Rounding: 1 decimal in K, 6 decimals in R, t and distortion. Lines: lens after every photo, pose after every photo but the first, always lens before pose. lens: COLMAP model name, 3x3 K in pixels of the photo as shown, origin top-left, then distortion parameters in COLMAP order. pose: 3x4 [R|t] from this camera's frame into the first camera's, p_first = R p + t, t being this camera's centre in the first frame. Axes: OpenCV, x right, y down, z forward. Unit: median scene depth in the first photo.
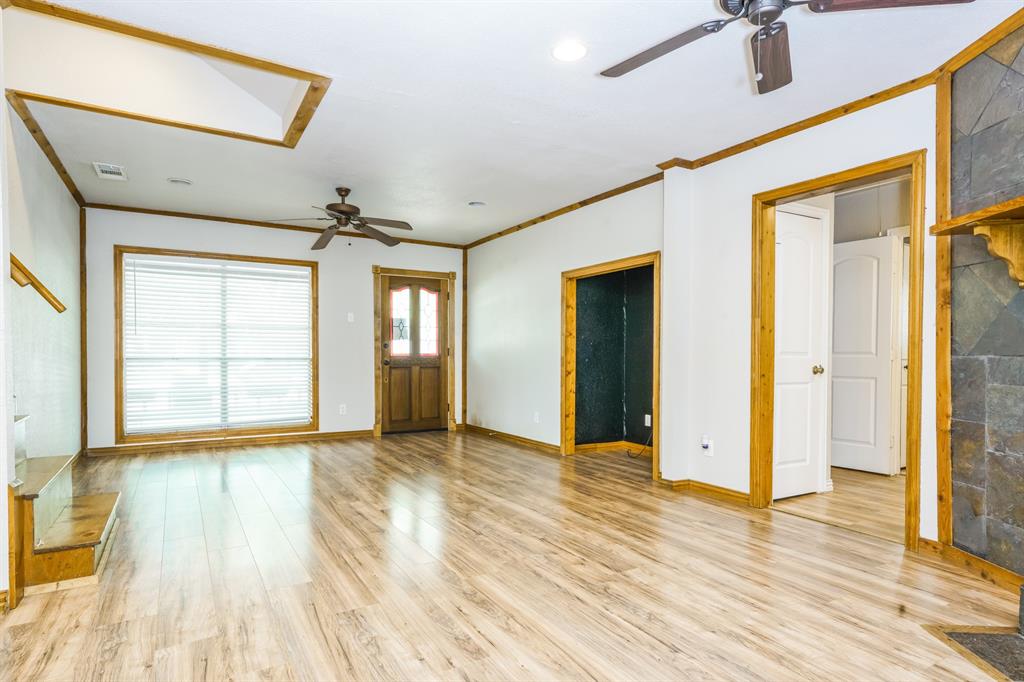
lens RADIAL K [[554.4, 0, 514.8], [0, 554.4, 362.6], [0, 0, 1]] dist [0.002677, 0.000218]
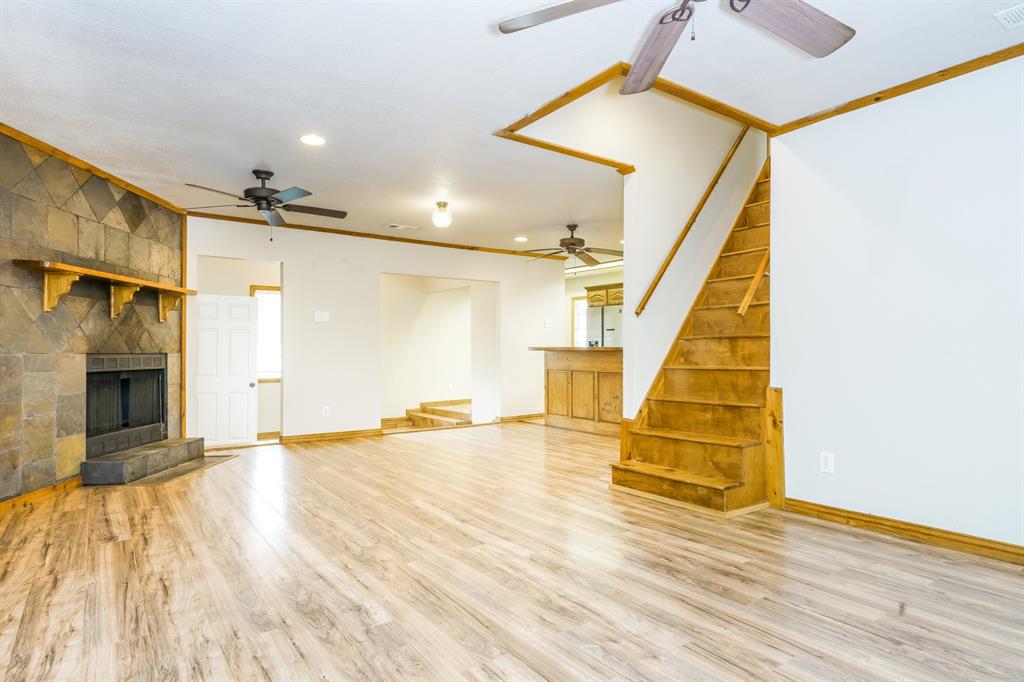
lens RADIAL K [[582.1, 0, 513.7], [0, 582.1, 343.8], [0, 0, 1]] dist [0.003721, 0.000844]
pose [[-0.996772, -0.002960, -0.080235, -0.197843], [-0.003168, 0.999992, 0.002470, -0.029719], [0.080227, 0.002716, -0.996773, 1.717016]]
